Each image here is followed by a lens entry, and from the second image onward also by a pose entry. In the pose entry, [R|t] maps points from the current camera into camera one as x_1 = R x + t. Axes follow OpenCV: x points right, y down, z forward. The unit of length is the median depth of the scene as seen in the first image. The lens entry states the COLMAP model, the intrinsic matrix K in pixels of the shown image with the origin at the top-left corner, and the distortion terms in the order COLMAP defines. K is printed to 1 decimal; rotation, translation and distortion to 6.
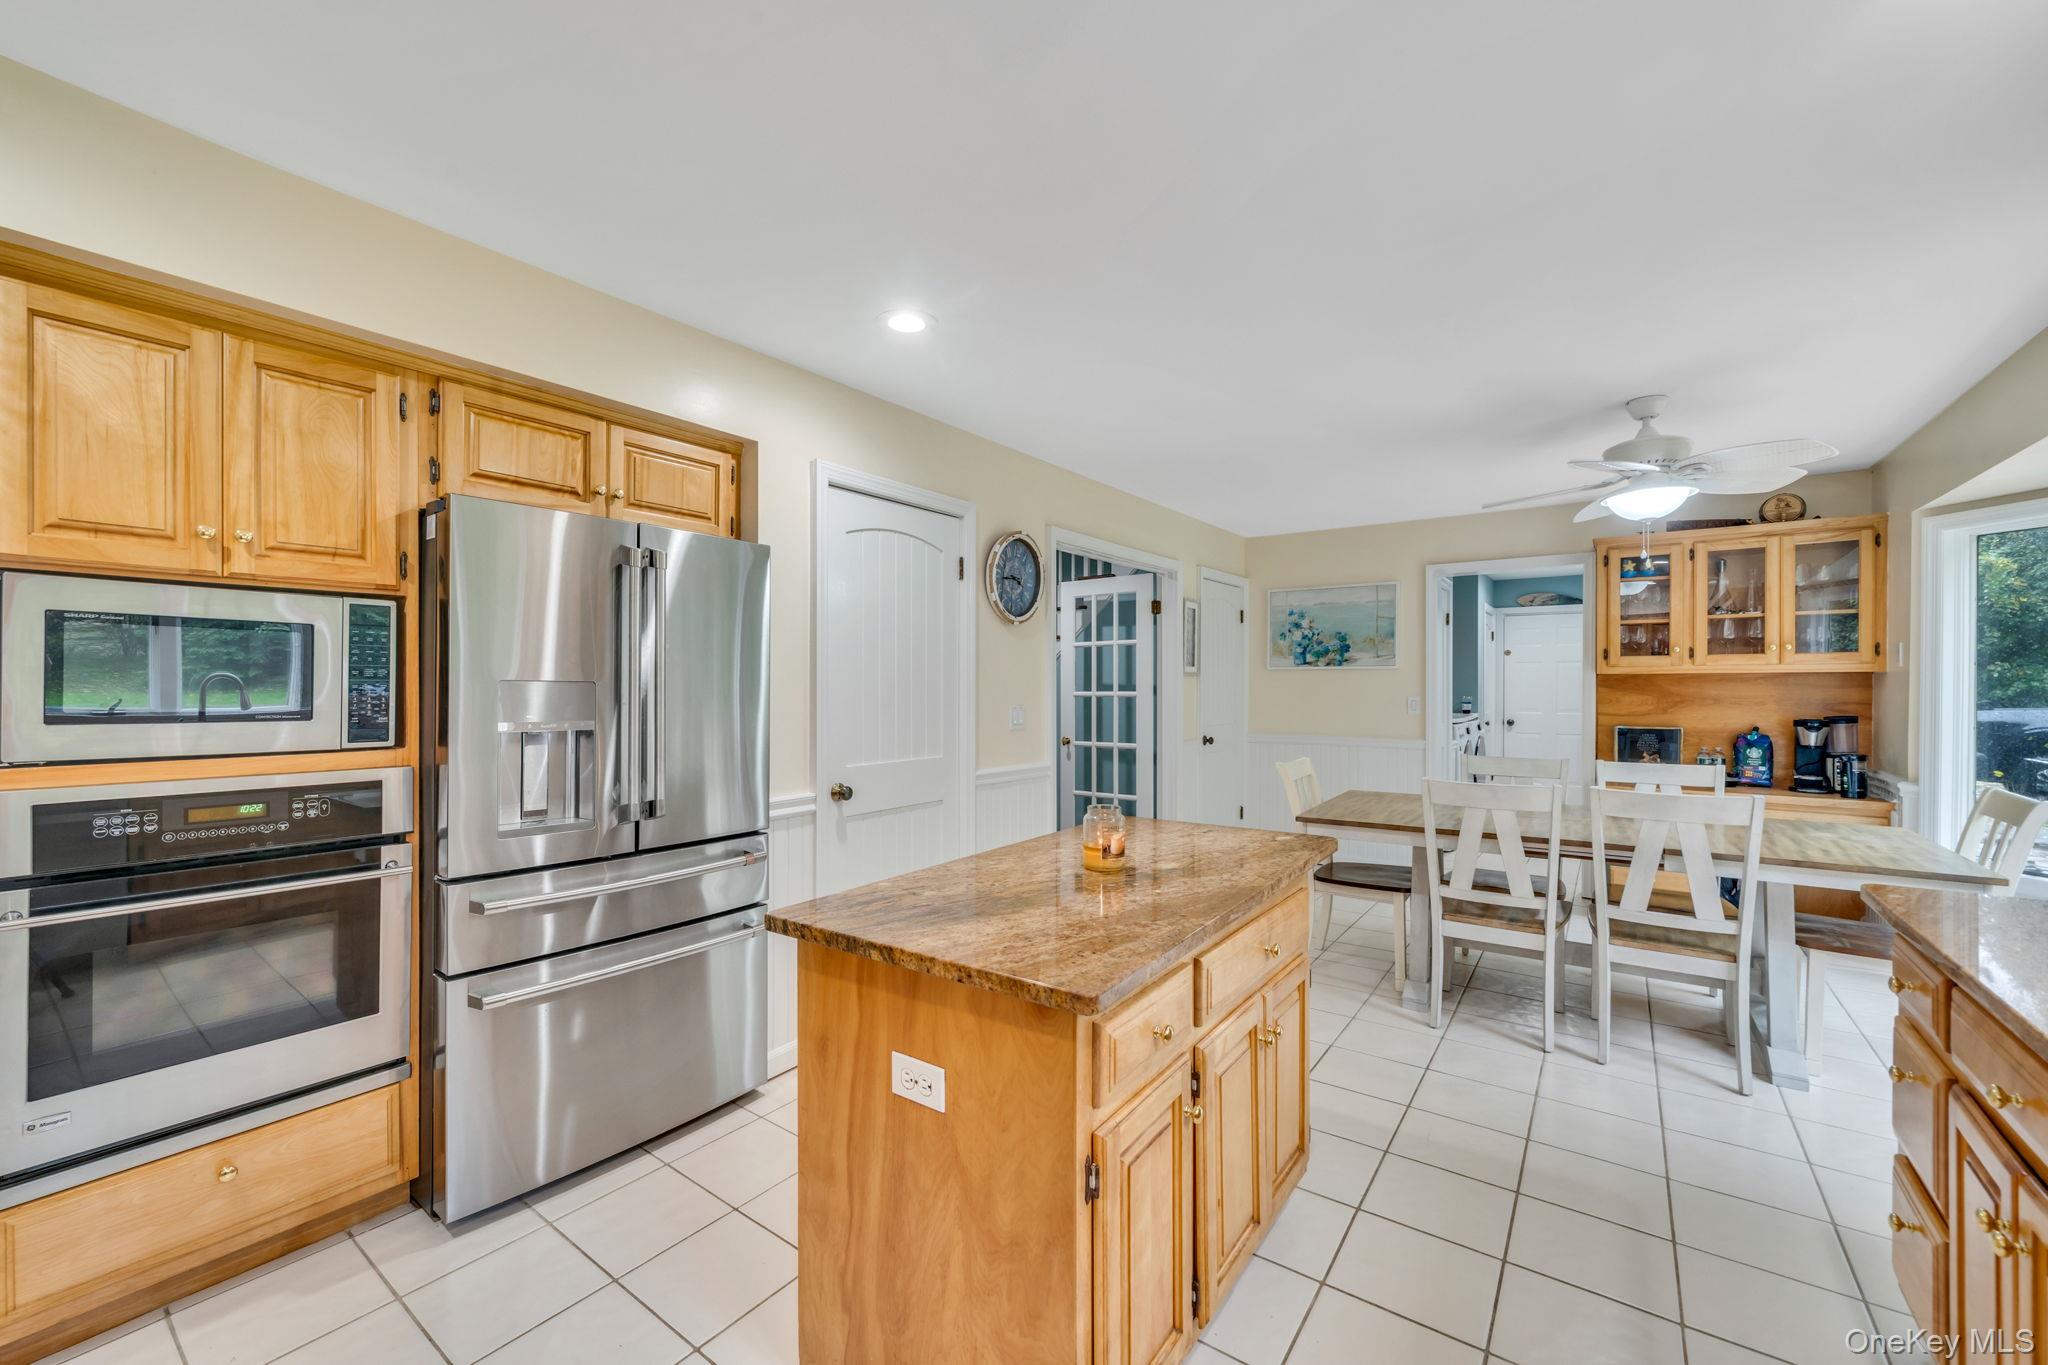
lens RADIAL K [[814.1, 0, 988.0], [0, 814.1, 684.6], [0, 0, 1]] dist [-0.002143, -0.000205]
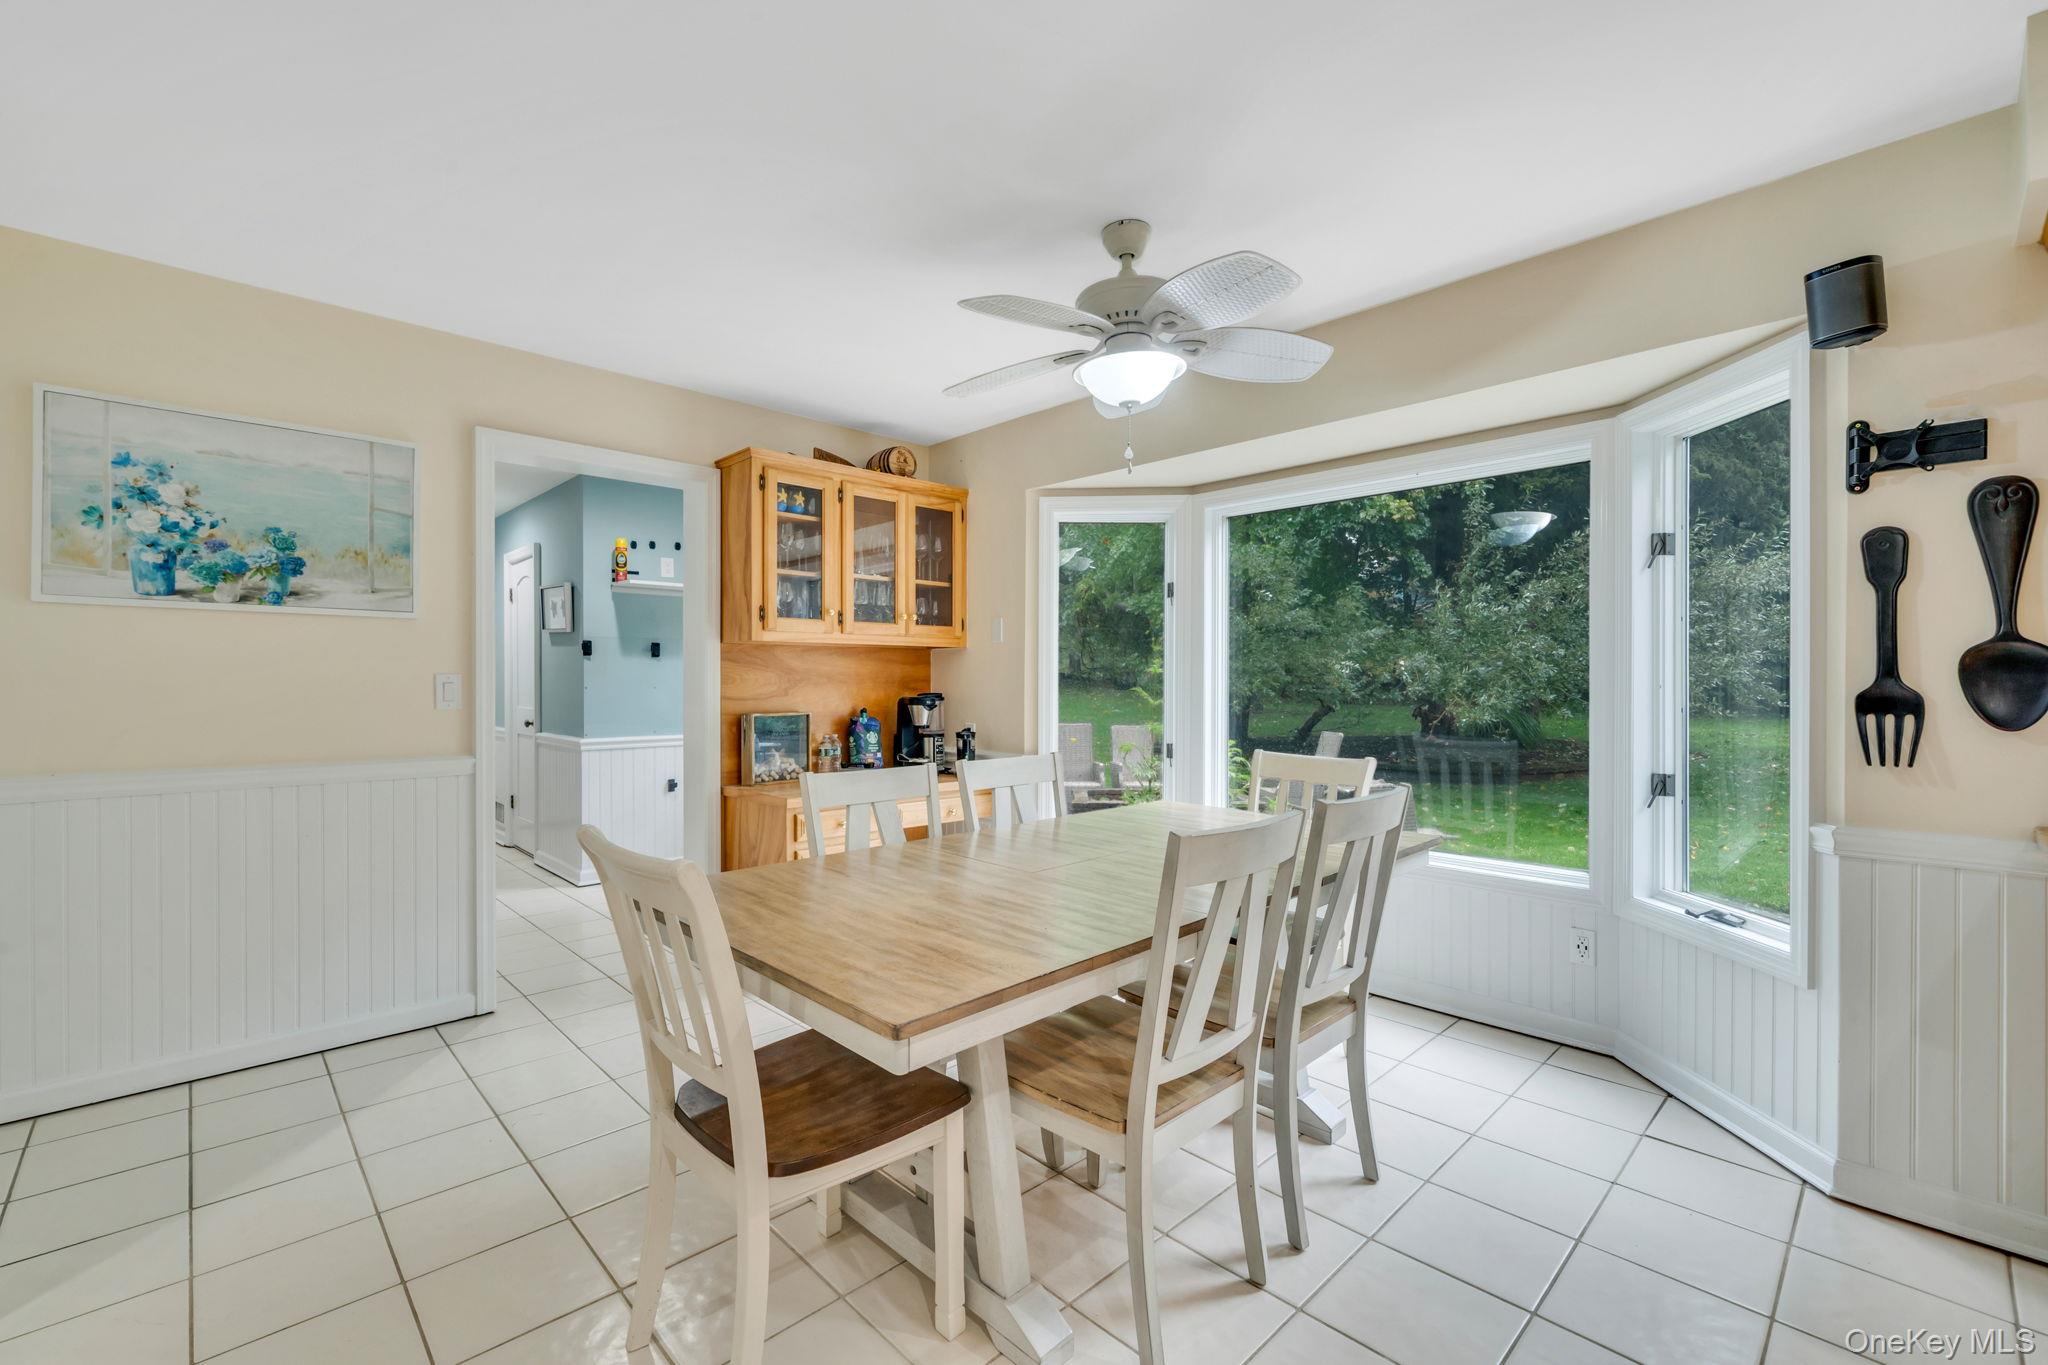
lens RADIAL K [[868.6, 0, 998.2], [0, 868.6, 684.1], [0, 0, 1]] dist [-0.000709, -0.000135]
pose [[0.160686, -0.001809, 0.987004, 0.043590], [0.000895, 0.999998, 0.001687, 0.025014], [-0.987005, 0.000612, 0.160688, 0.708412]]
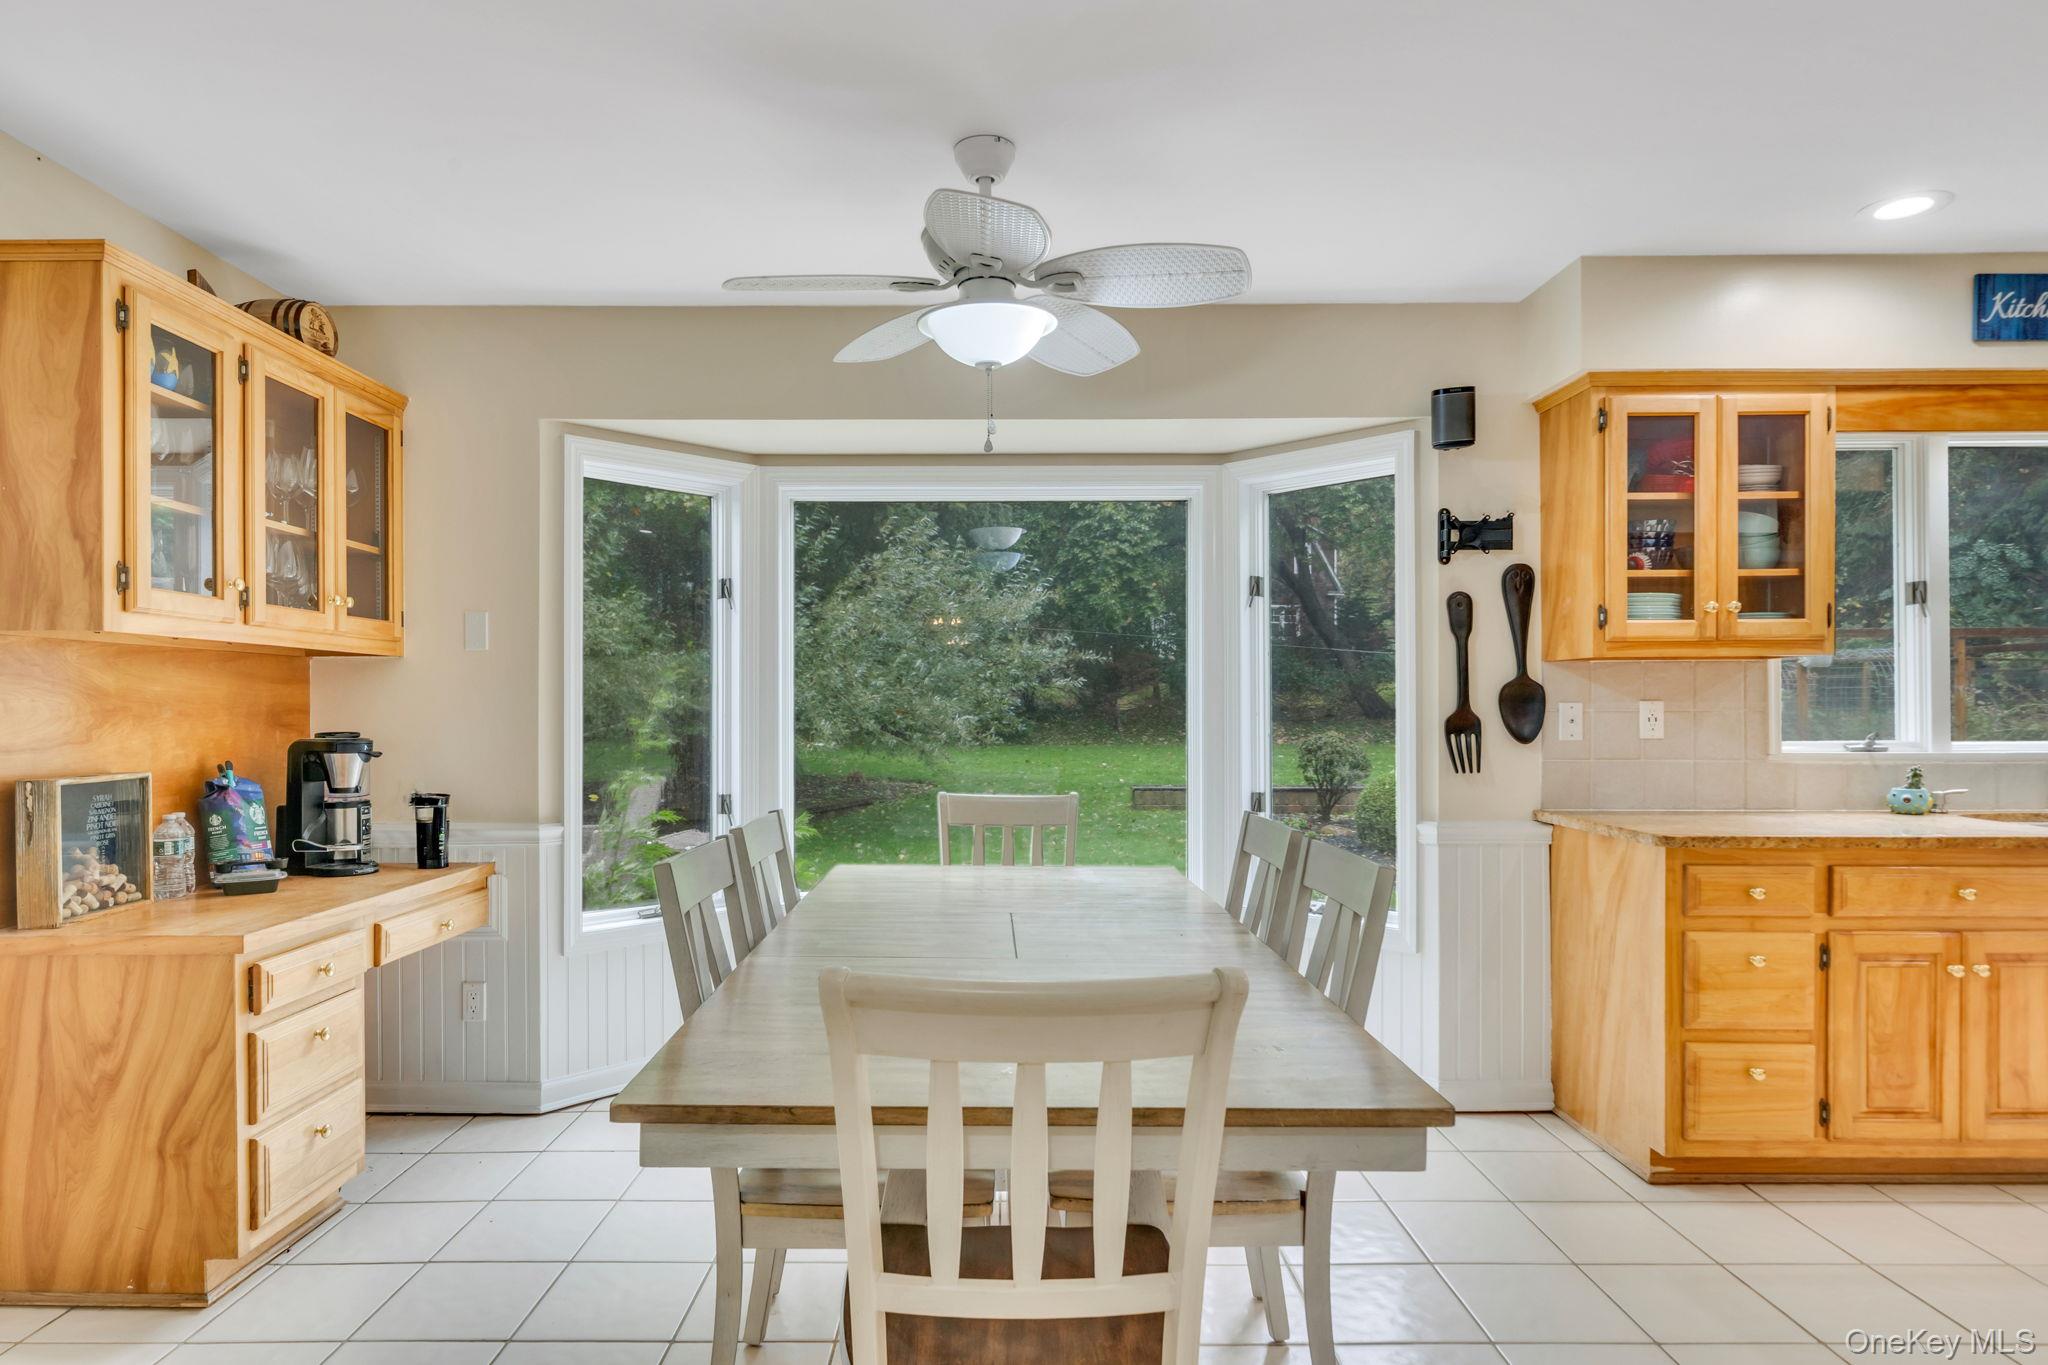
lens RADIAL K [[1152.1, 0, 993.4], [0, 1152.1, 712.6], [0, 0, 1]] dist [0.001436, 0.002099]
pose [[-0.605901, 0.001306, 0.795539, 0.129409], [0.004174, 0.999990, 0.001537, 0.024381], [-0.795529, 0.004252, -0.605901, 1.055575]]
